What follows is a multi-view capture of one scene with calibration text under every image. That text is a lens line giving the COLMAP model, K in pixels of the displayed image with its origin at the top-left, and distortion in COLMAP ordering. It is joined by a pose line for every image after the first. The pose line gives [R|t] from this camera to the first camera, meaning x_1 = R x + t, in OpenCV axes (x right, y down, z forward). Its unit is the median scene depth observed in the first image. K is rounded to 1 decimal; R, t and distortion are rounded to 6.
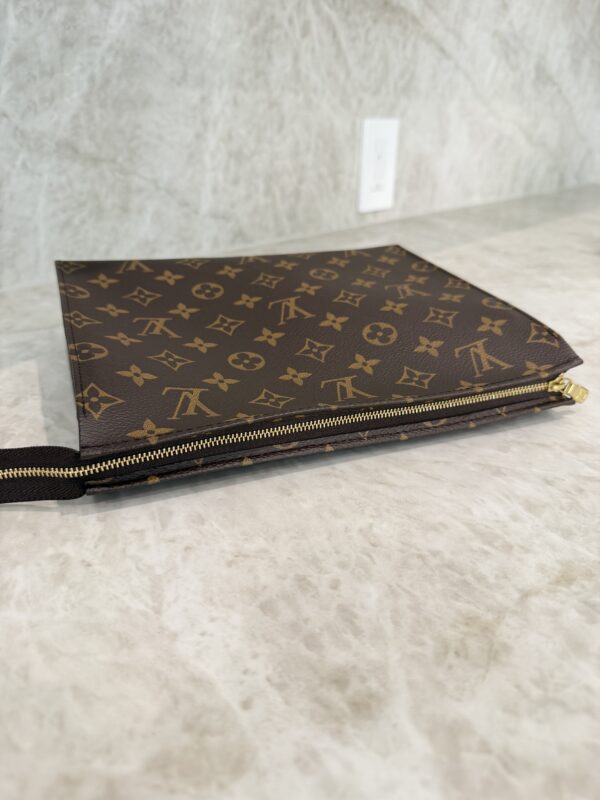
lens RADIAL K [[594.2, 0, 300.0], [0, 594.2, 400.0], [0, 0, 1]] dist [-0.032660, -0.004588]
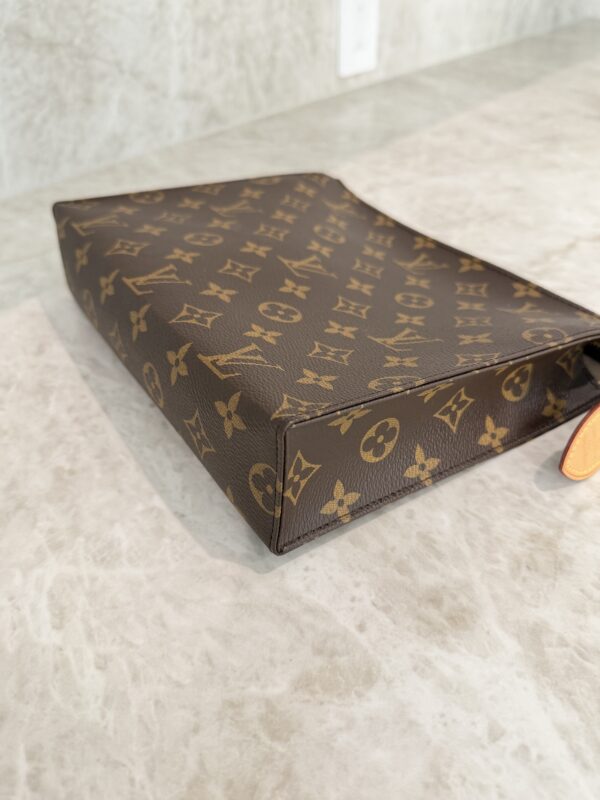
lens RADIAL K [[655.7, 0, 300.0], [0, 655.7, 400.0], [0, 0, 1]] dist [-0.021264, -0.012744]
pose [[0.995387, -0.077221, 0.056930, -0.081708], [0.064860, 0.978902, 0.193762, -0.060971], [-0.070692, -0.189175, 0.979395, -0.059600]]
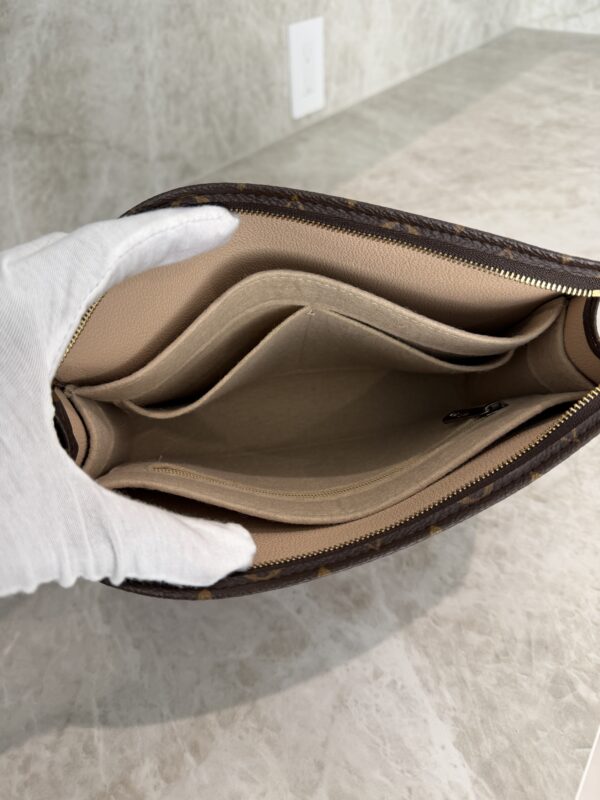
lens RADIAL K [[596.9, 0, 300.0], [0, 596.9, 400.0], [0, 0, 1]] dist [0.004585, -0.047634]
pose [[0.988539, -0.135031, 0.067502, -0.040513], [0.111925, 0.955618, 0.272520, -0.207121], [-0.101305, -0.261842, 0.959779, -0.208697]]
